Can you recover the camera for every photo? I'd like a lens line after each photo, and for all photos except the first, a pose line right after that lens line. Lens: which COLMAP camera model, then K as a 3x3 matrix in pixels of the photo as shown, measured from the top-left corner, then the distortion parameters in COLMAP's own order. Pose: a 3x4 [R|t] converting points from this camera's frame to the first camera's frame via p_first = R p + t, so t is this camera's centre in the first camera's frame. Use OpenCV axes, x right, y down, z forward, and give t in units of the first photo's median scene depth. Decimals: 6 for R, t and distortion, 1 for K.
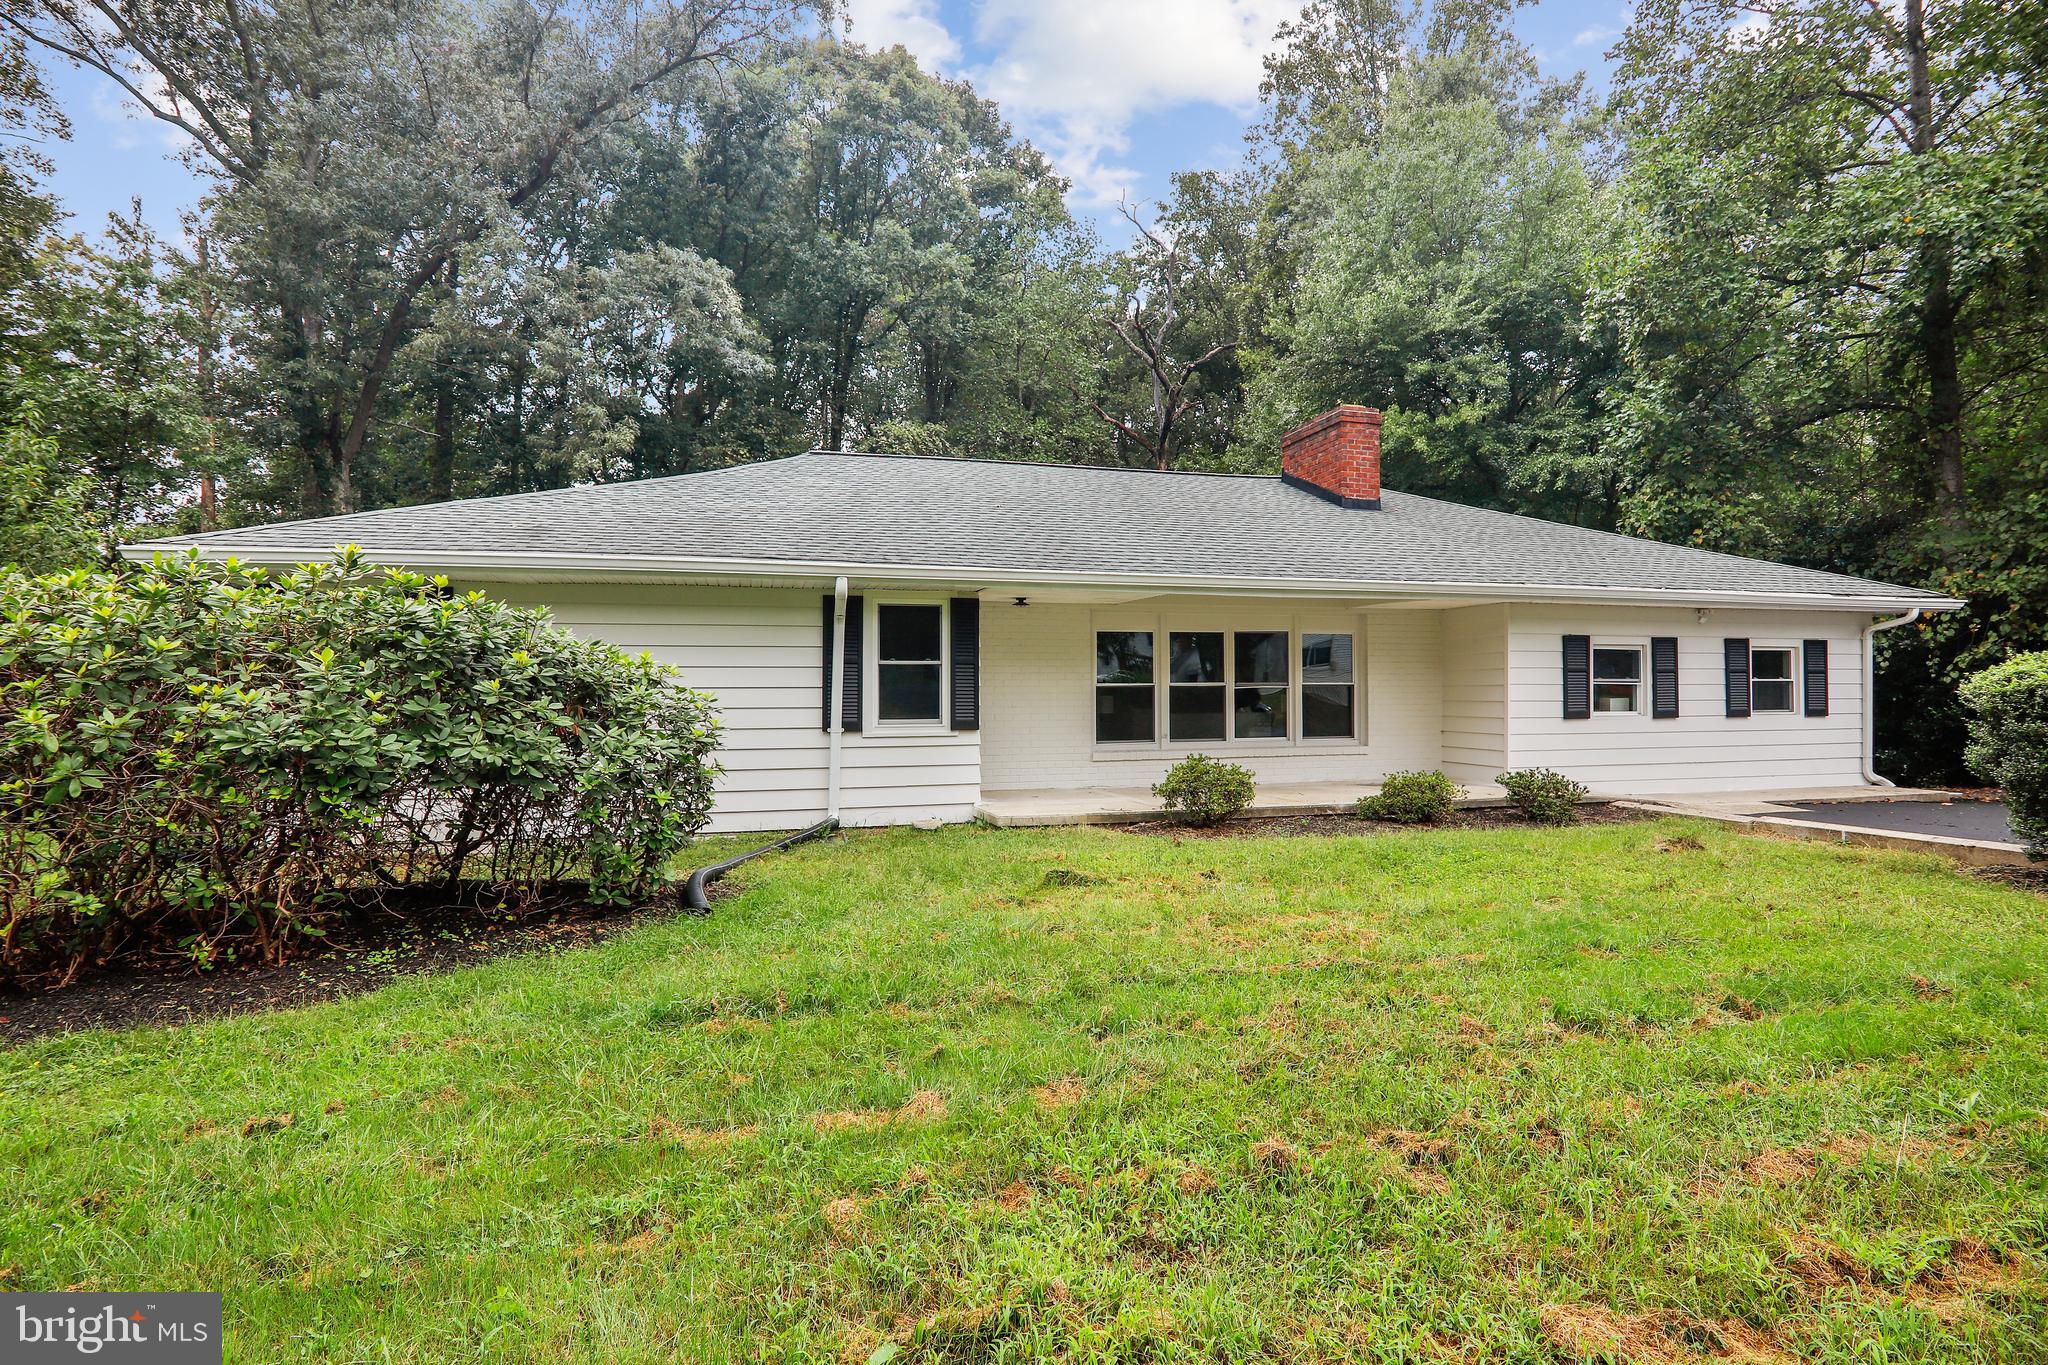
lens RADIAL K [[1005.0, 0, 1025.4], [0, 1005.0, 677.9], [0, 0, 1]] dist [-0.006113, -0.004125]
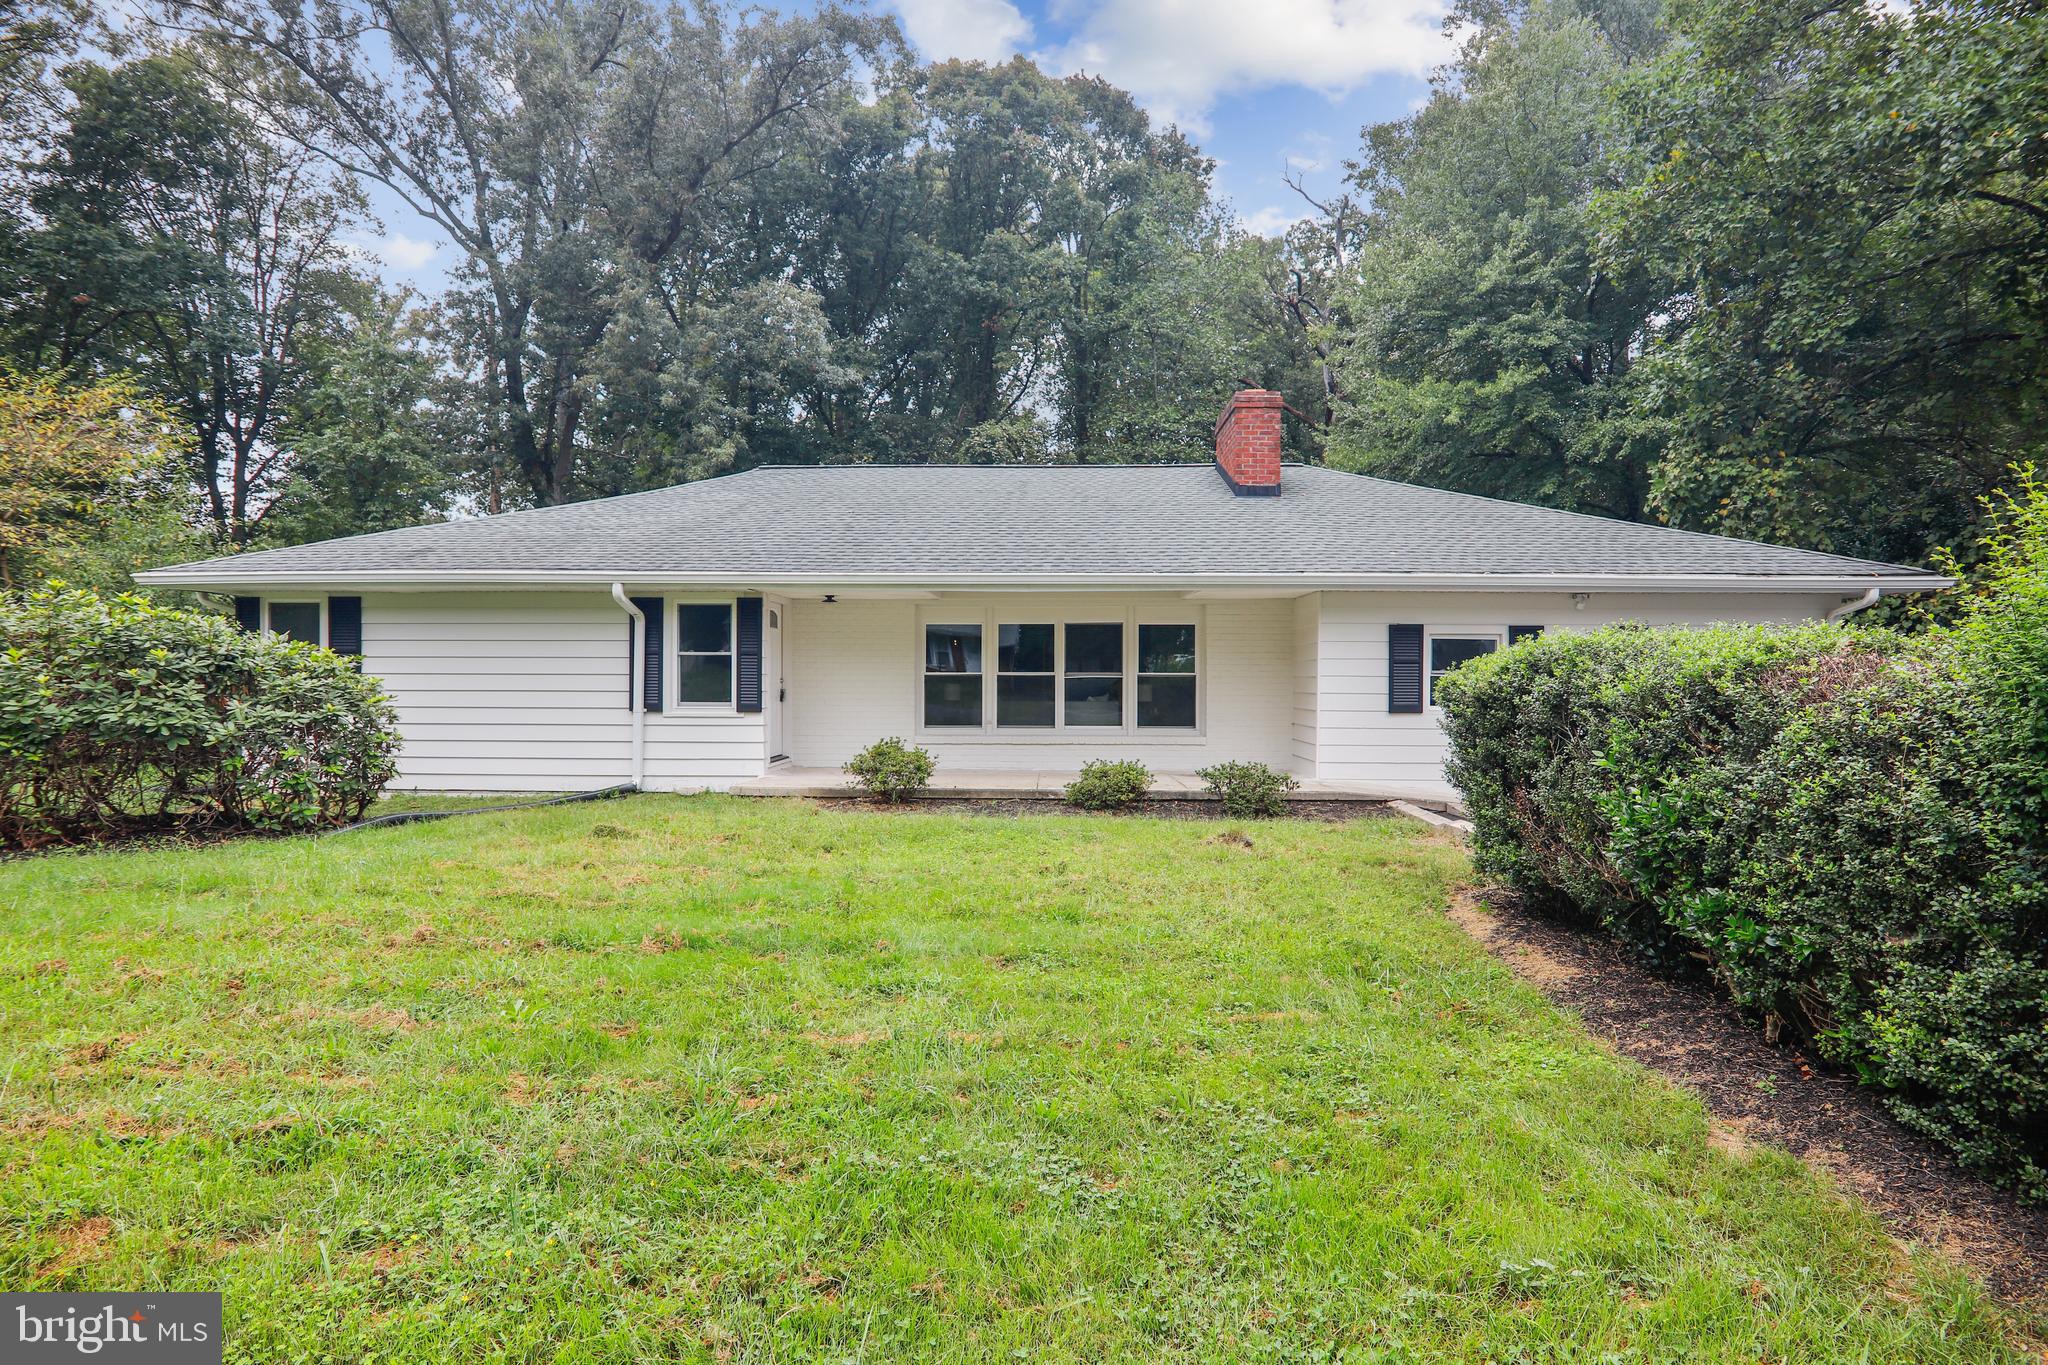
lens RADIAL K [[1005.0, 0, 1032.1], [0, 1005.0, 683.9], [0, 0, 1]] dist [-0.006113, -0.004125]
pose [[0.958876, 0.009645, -0.283662, 0.454697], [-0.004077, 0.999787, 0.020211, -0.004043], [0.283797, -0.018223, 0.958711, -0.007861]]
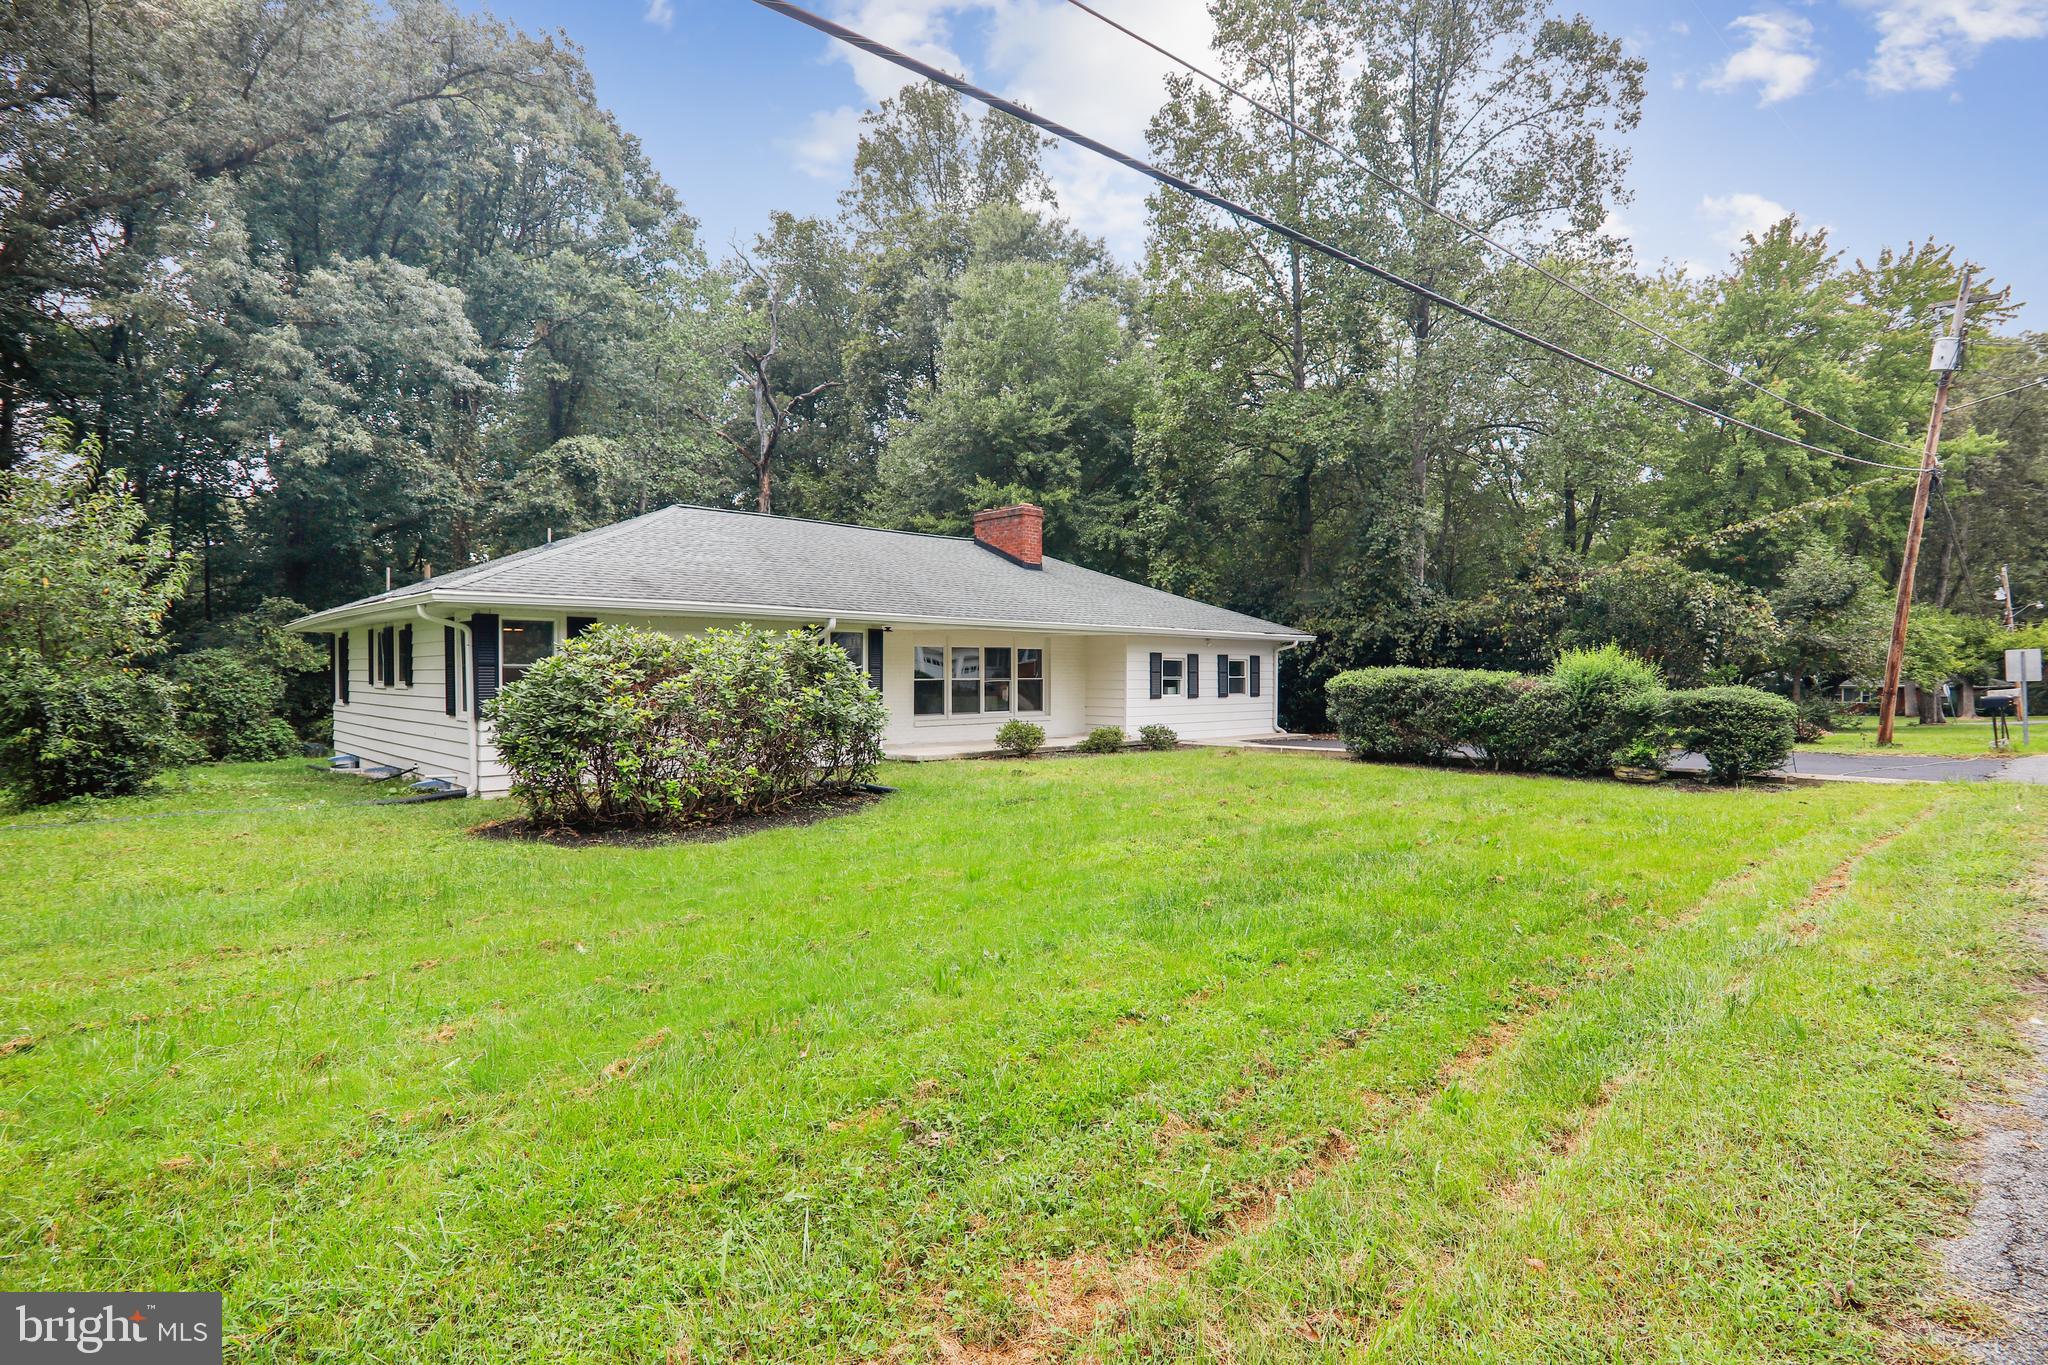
lens RADIAL K [[1005.0, 0, 1021.8], [0, 1005.0, 689.1], [0, 0, 1]] dist [-0.006113, -0.004125]
pose [[0.880046, -0.004735, 0.474864, -0.500588], [-0.008172, 0.999651, 0.025112, -0.019516], [-0.474817, -0.025981, 0.879701, -0.460964]]
